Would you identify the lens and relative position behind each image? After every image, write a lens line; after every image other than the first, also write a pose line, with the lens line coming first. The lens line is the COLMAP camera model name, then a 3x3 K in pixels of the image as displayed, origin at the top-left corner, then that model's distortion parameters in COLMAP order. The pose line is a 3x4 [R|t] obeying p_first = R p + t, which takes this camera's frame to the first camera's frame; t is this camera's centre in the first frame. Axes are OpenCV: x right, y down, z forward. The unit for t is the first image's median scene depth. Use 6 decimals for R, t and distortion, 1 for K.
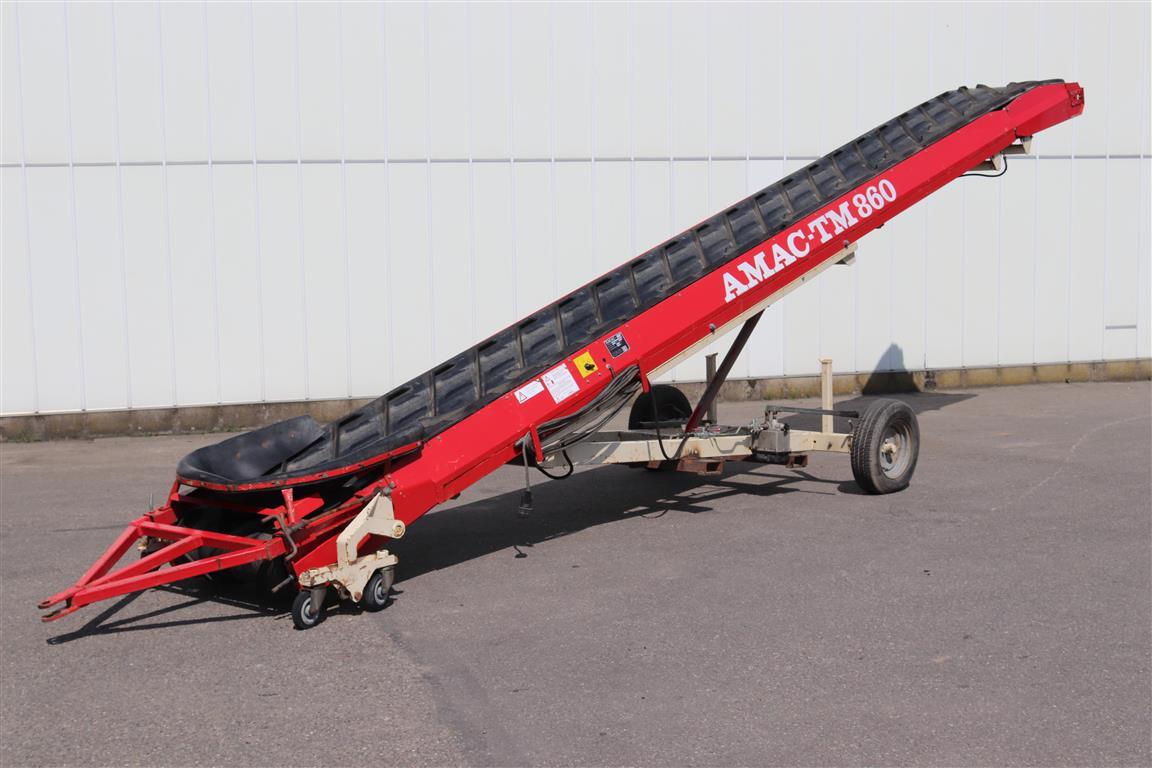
lens RADIAL K [[1616.5, 0, 585.5], [0, 1616.5, 376.6], [0, 0, 1]] dist [-0.000827, 0.000000]
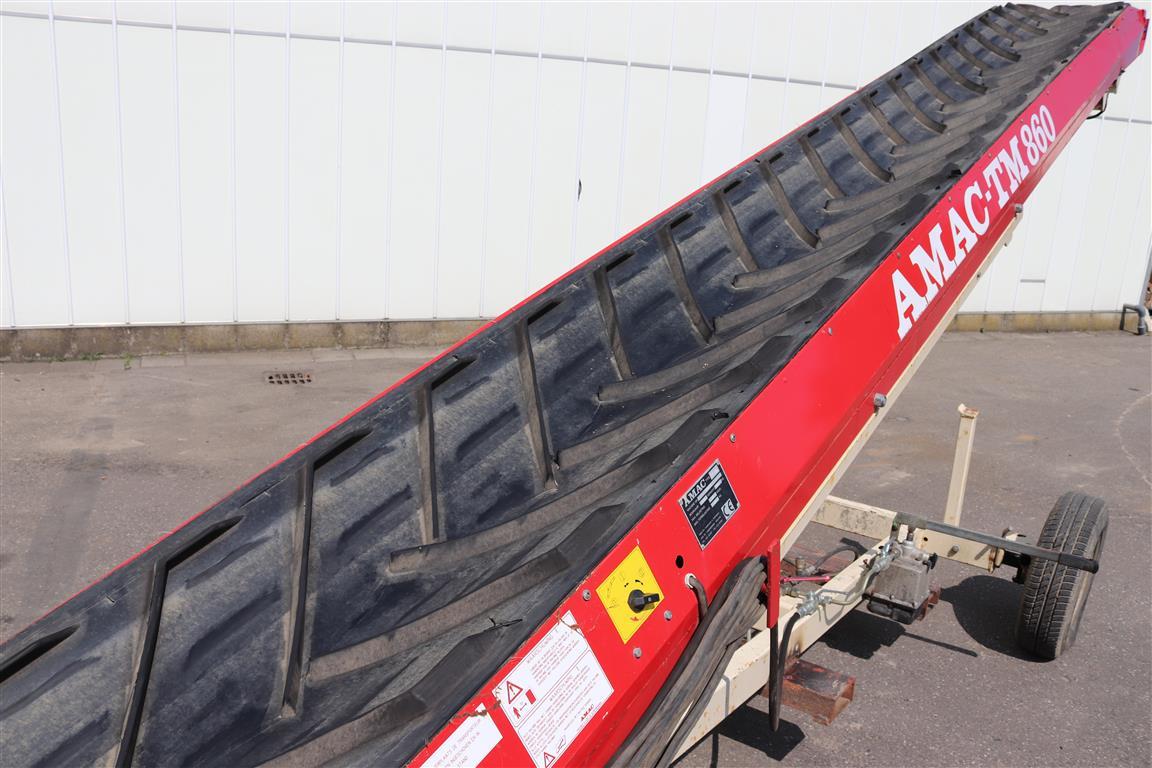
lens RADIAL K [[1009.9, 0, 576.8], [0, 1009.9, 390.7], [0, 0, 1]] dist [-0.117436, 0.047163]
pose [[0.993593, 0.056647, 0.097796, -0.027261], [-0.071207, 0.985739, 0.152476, -0.064658], [-0.087765, -0.158463, 0.983457, 0.697949]]
